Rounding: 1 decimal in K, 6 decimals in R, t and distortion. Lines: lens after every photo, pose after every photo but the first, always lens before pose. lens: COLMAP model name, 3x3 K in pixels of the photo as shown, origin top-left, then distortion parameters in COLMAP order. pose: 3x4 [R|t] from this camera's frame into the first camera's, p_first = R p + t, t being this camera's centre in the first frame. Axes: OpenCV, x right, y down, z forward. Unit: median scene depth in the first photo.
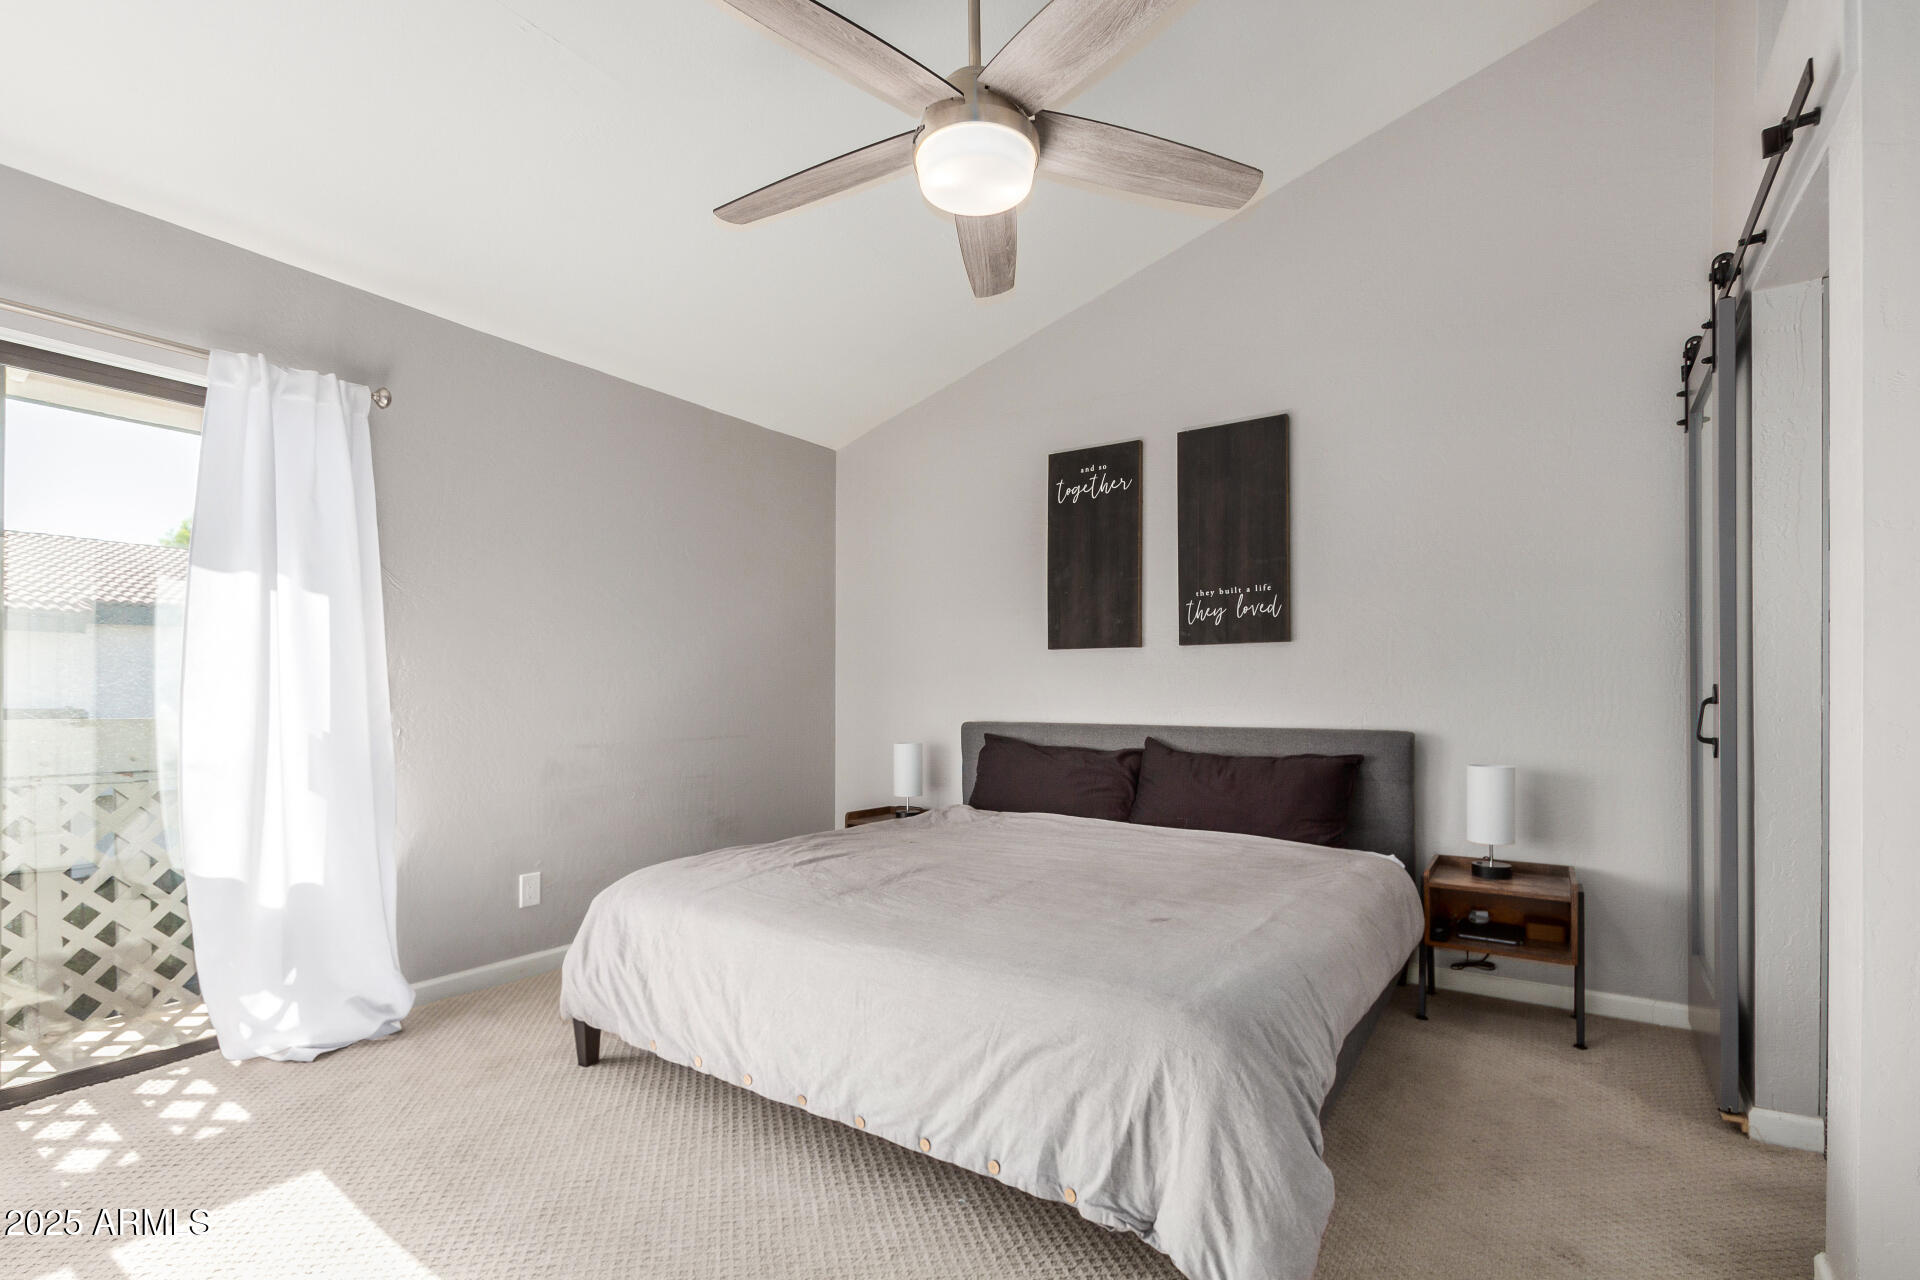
lens RADIAL K [[899.6, 0, 959.3], [0, 899.6, 650.9], [0, 0, 1]] dist [0.011348, -0.004066]
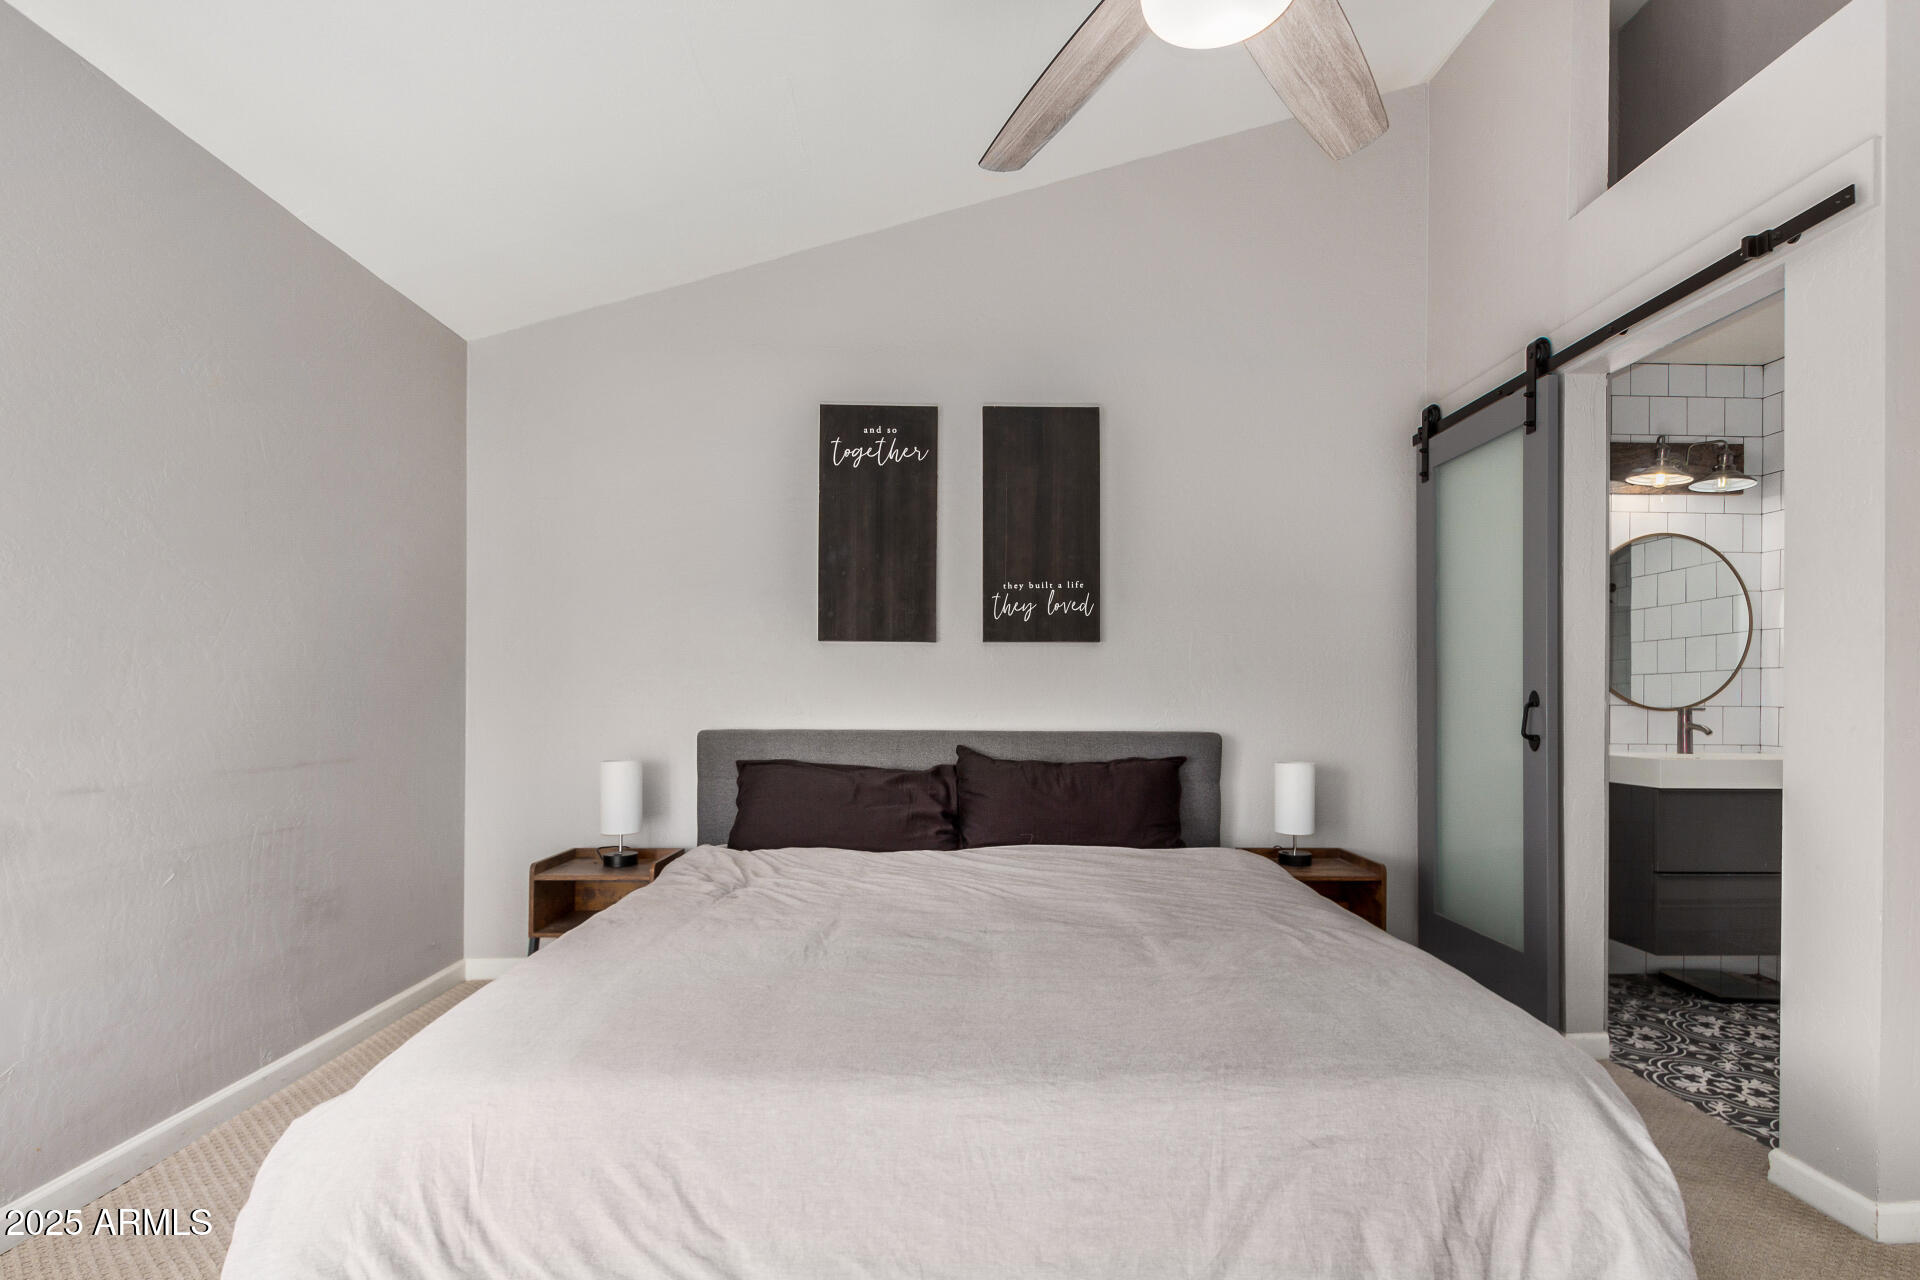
lens RADIAL K [[899.6, 0, 962.3], [0, 899.6, 657.5], [0, 0, 1]] dist [0.011348, -0.004066]
pose [[0.812826, 0.029218, 0.581774, -0.301149], [-0.032720, 0.999455, -0.004480, 0.014554], [-0.581587, -0.015394, 0.813338, 0.281957]]
